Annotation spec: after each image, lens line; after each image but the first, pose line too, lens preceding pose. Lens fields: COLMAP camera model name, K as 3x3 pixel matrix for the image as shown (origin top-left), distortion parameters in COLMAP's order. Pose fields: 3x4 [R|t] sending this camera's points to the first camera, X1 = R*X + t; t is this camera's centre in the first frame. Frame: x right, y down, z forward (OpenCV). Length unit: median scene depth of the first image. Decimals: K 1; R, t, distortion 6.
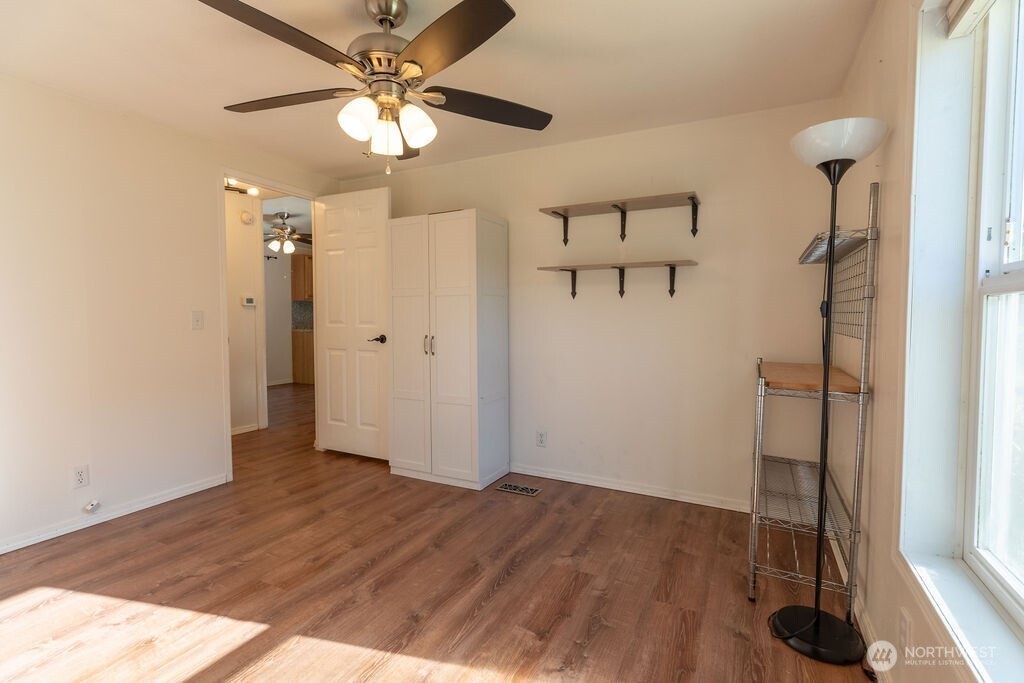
lens RADIAL K [[465.6, 0, 517.2], [0, 465.6, 335.7], [0, 0, 1]] dist [0.001577, -0.000032]
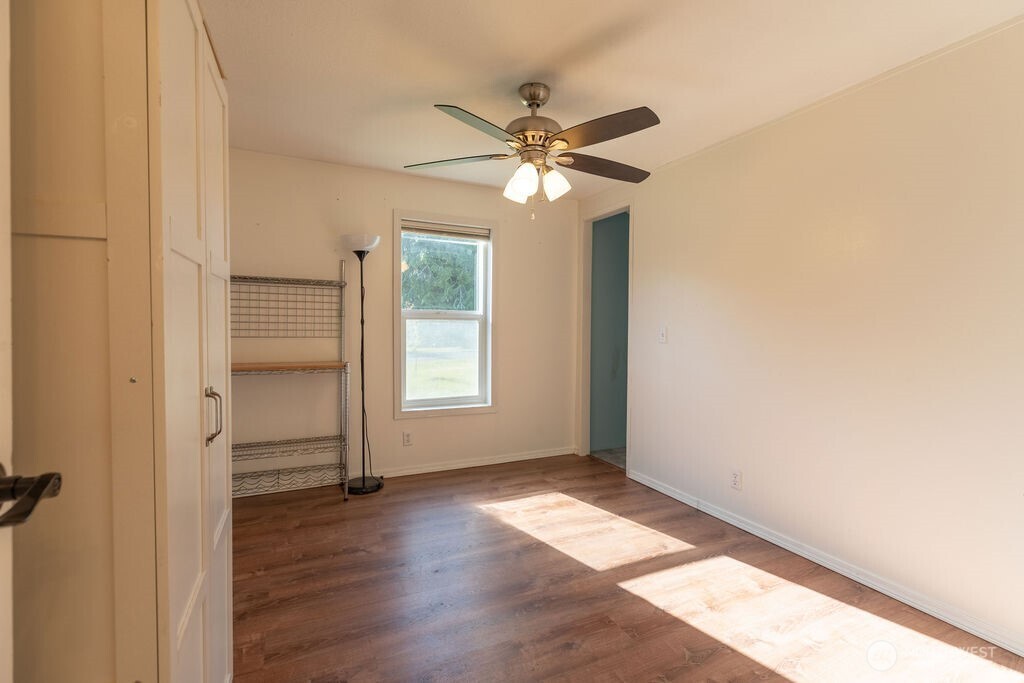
lens RADIAL K [[465.6, 0, 517.2], [0, 465.6, 335.7], [0, 0, 1]] dist [0.001577, -0.000032]
pose [[-0.790359, -0.020158, 0.612312, -0.761221], [0.015233, 0.998503, 0.052535, -0.066603], [-0.612455, 0.050849, -0.788869, 1.507326]]
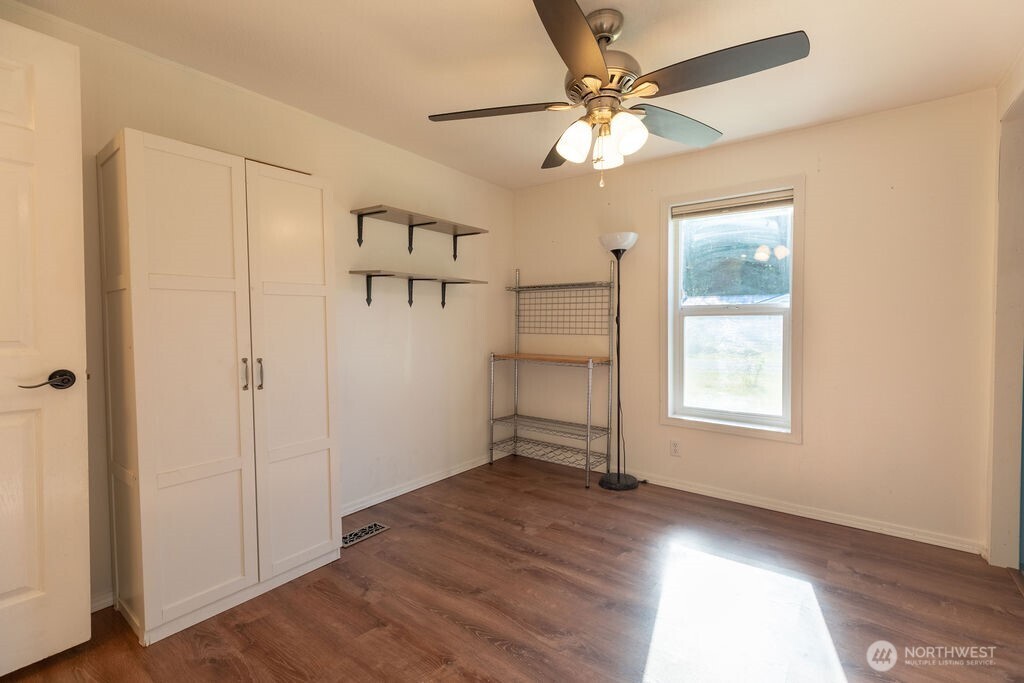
lens RADIAL K [[455.4, 0, 516.7], [0, 455.4, 336.5], [0, 0, 1]] dist [0.002227, 0.000201]
pose [[0.182035, -0.031690, 0.982781, -0.952400], [0.041848, 0.998825, 0.024456, -0.038306], [-0.982401, 0.036676, 0.183148, 0.738270]]
